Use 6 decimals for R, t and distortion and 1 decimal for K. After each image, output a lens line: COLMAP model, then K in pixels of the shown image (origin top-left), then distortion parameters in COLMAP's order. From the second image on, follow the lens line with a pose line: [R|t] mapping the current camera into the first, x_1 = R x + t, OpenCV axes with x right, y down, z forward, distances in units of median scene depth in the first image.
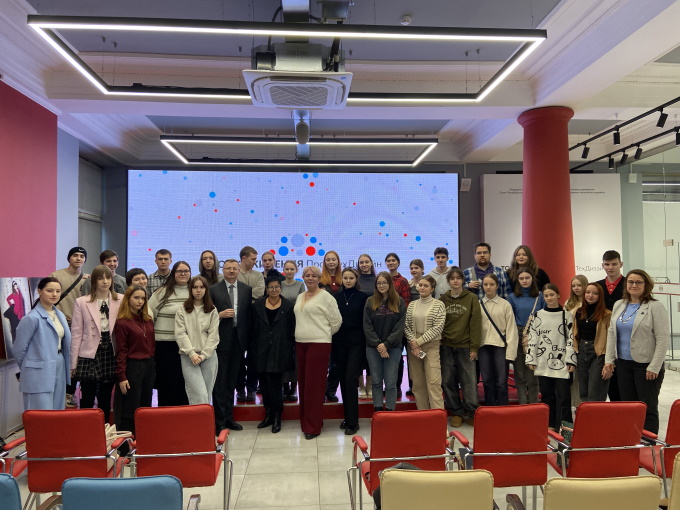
lens RADIAL K [[509.8, 0, 342.2], [0, 509.8, 256.4], [0, 0, 1]] dist [0.005669, 0.000914]
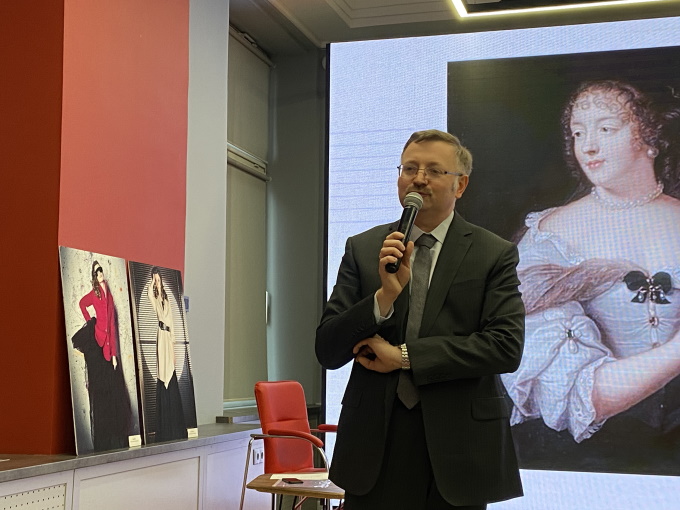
lens RADIAL K [[1126.4, 0, 340.0], [0, 1126.4, 254.4], [0, 0, 1]] dist [0.022472, 0.000000]
pose [[0.934414, -0.002181, -0.356183, -0.155150], [-0.006125, 0.999735, -0.022190, 0.061090], [0.356137, 0.022916, 0.934153, 0.251503]]
